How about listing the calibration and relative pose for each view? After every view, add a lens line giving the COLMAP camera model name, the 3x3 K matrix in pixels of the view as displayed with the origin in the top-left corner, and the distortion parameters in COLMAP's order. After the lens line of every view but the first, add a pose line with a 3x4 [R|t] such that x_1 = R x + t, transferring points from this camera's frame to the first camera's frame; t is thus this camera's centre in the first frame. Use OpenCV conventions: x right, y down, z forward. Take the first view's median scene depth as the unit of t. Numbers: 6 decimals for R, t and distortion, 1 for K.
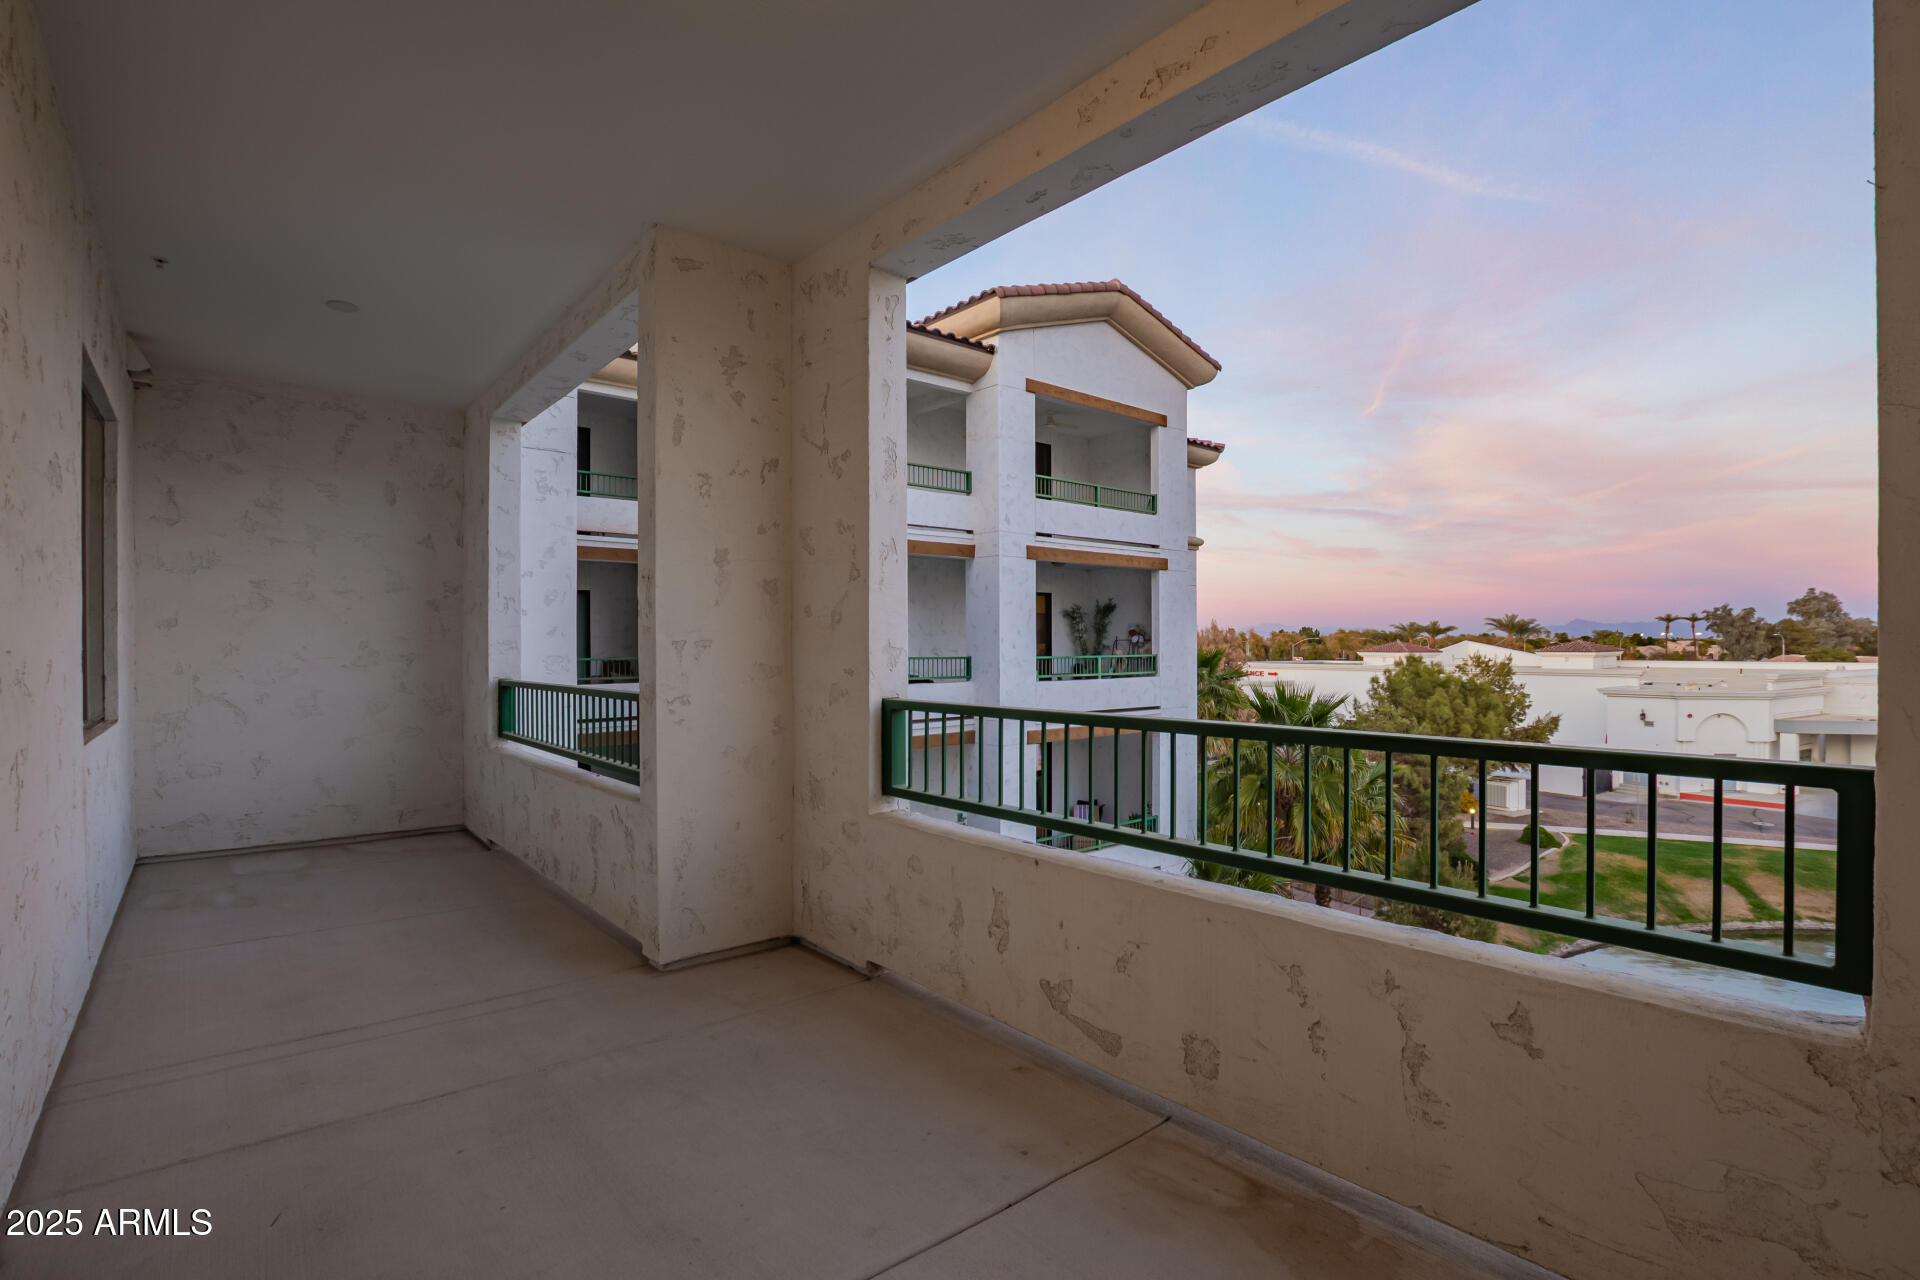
lens RADIAL K [[909.7, 0, 890.6], [0, 909.7, 643.7], [0, 0, 1]] dist [-0.003256, 0.001342]
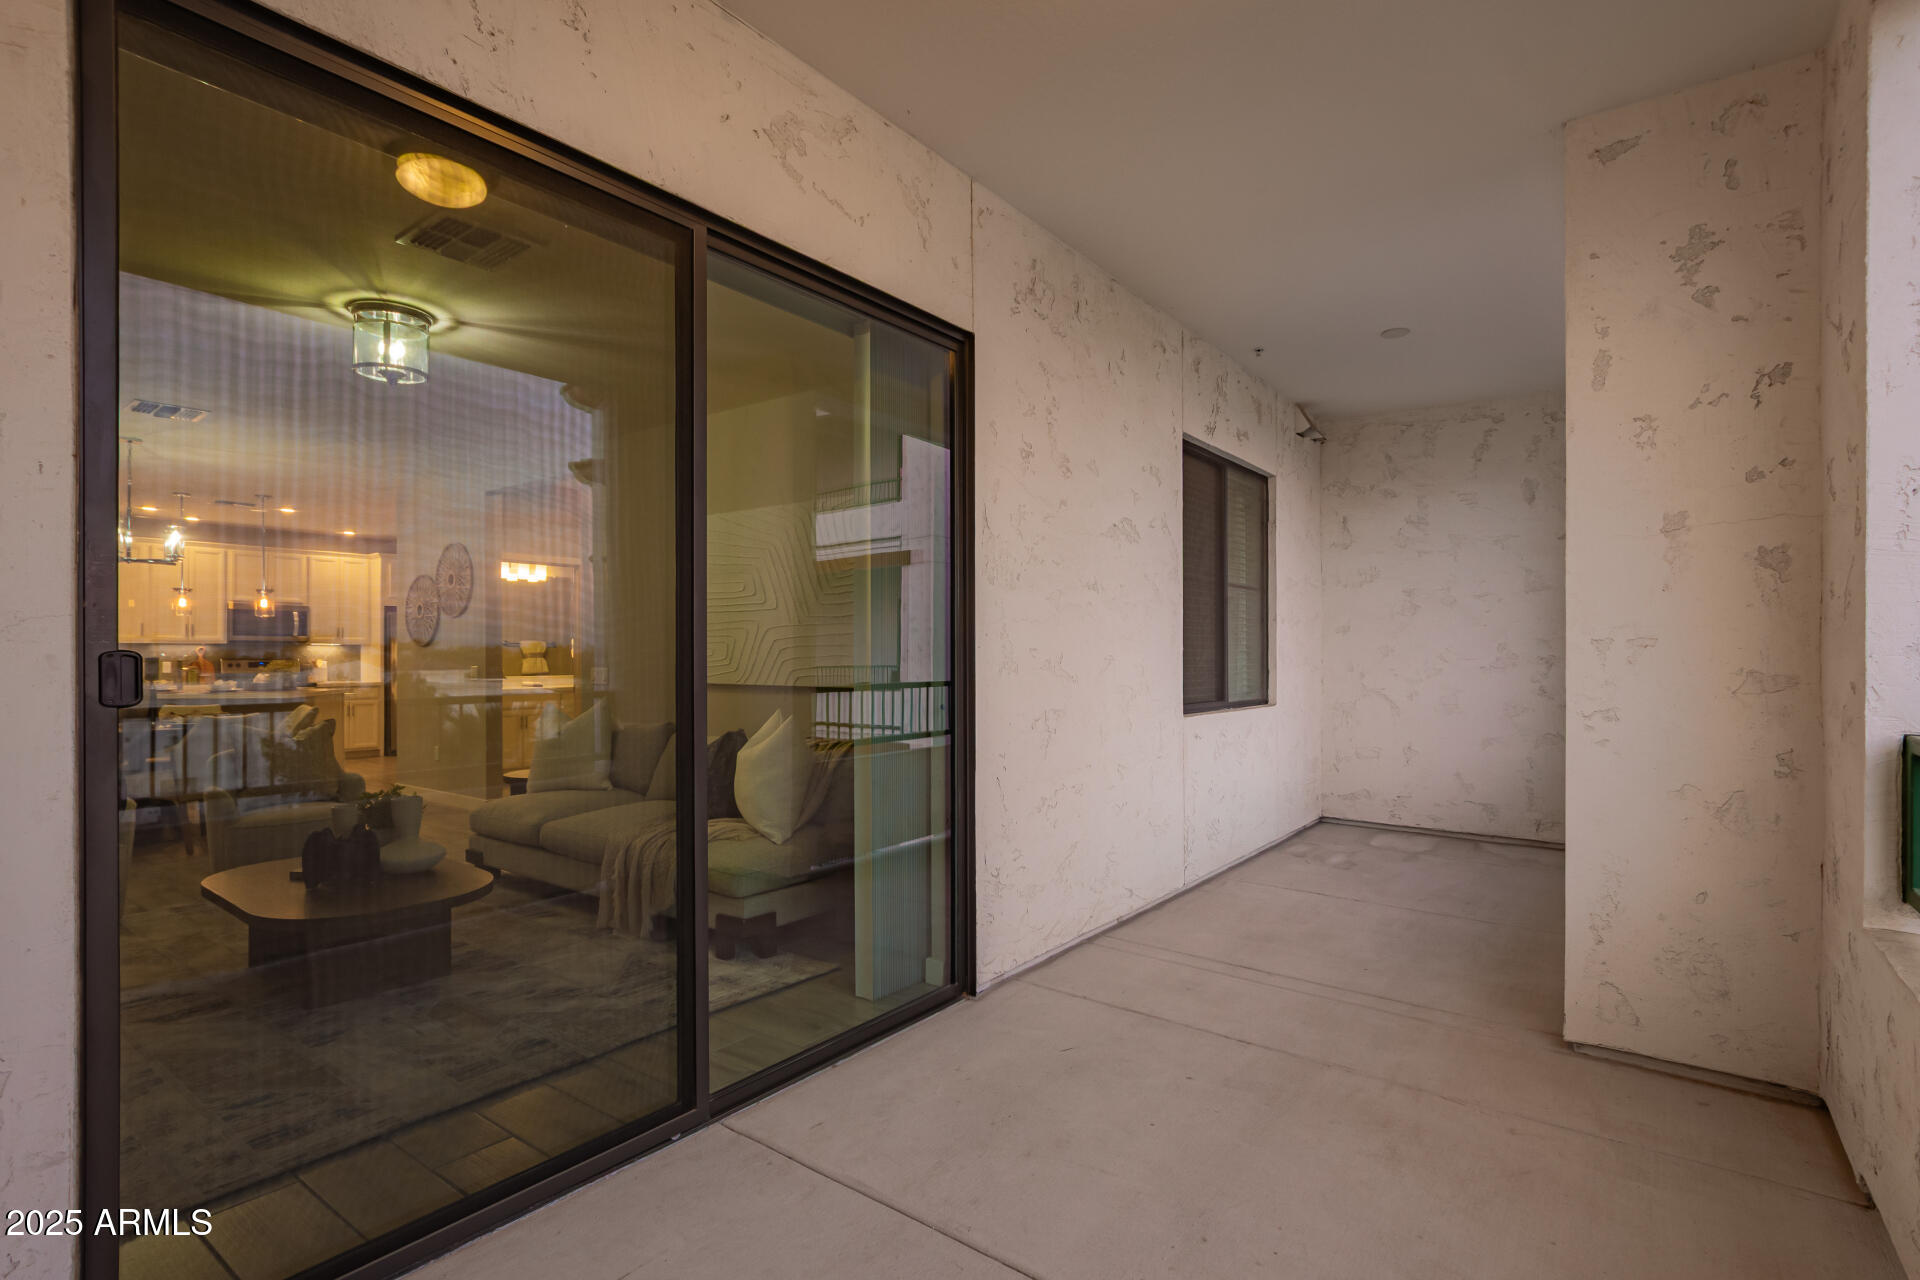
lens RADIAL K [[909.7, 0, 963.4], [0, 909.7, 649.3], [0, 0, 1]] dist [-0.003256, 0.001342]
pose [[0.281891, 0.000720, -0.959446, 0.347524], [0.000275, 1.000000, 0.000832, 0.004716], [0.959446, -0.000498, 0.281891, 0.243244]]
